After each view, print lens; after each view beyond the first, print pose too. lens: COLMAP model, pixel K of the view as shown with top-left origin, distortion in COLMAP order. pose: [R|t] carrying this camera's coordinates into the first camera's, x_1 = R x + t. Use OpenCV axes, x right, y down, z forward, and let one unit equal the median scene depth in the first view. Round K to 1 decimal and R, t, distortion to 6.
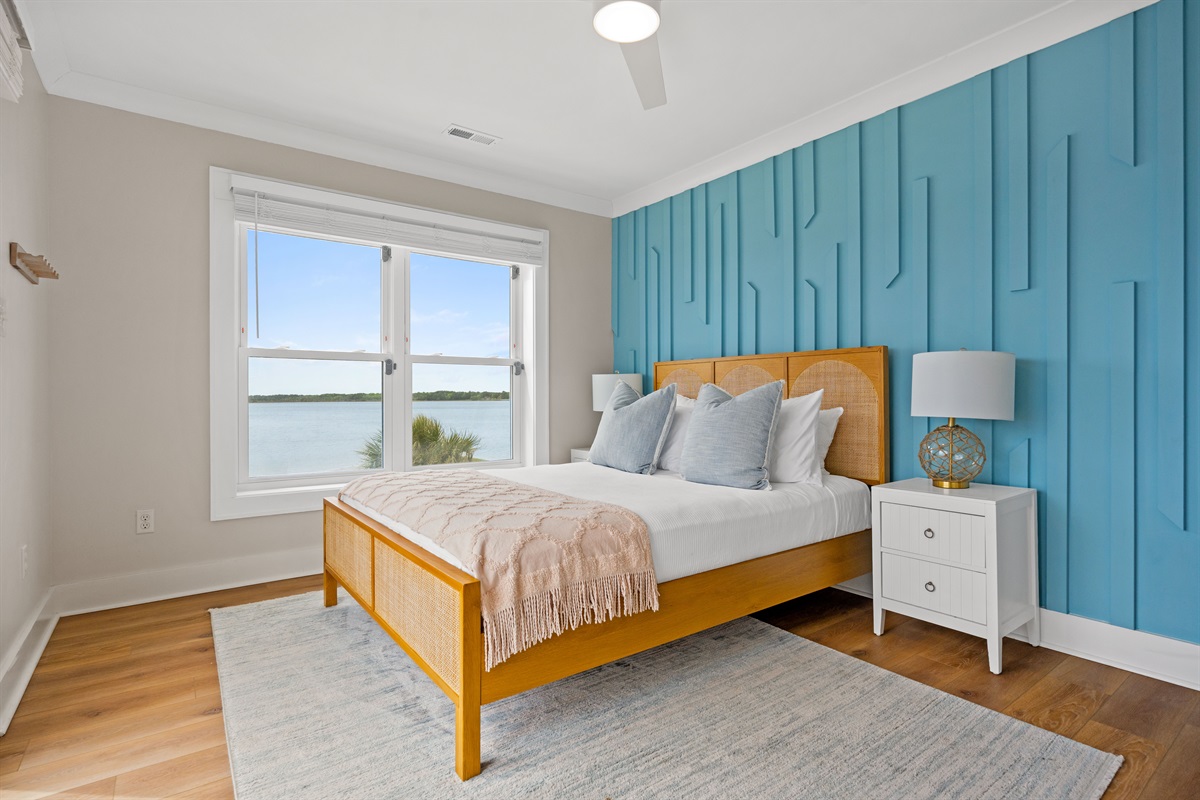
lens RADIAL K [[548.1, 0, 600.0], [0, 548.1, 400.0], [0, 0, 1]] dist [-0.000543, -0.000156]
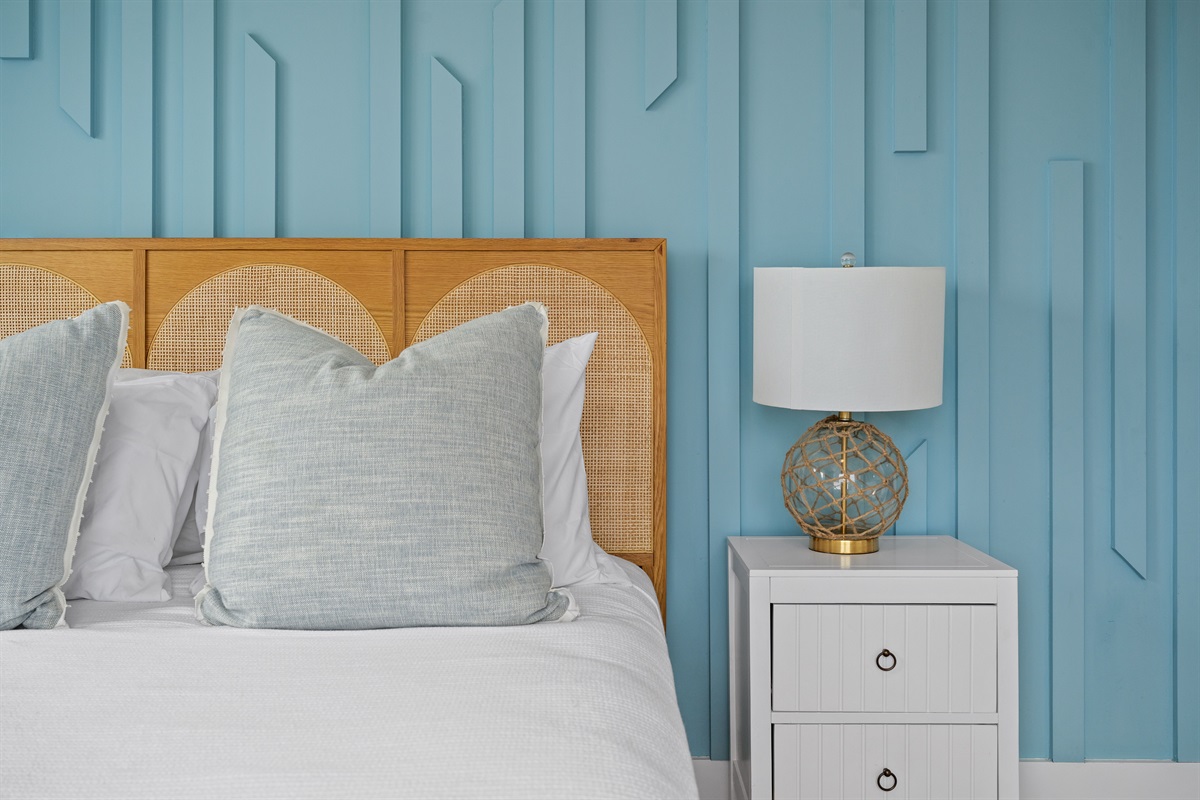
lens RADIAL K [[1115.0, 0, 600.0], [0, 1115.0, 400.0], [0, 0, 1]] dist [-0.001941, -0.000036]
pose [[0.626656, -0.006763, 0.779267, -0.200051], [-0.002668, 0.999938, 0.010823, 0.018051], [-0.779292, -0.008862, 0.626599, 0.494132]]
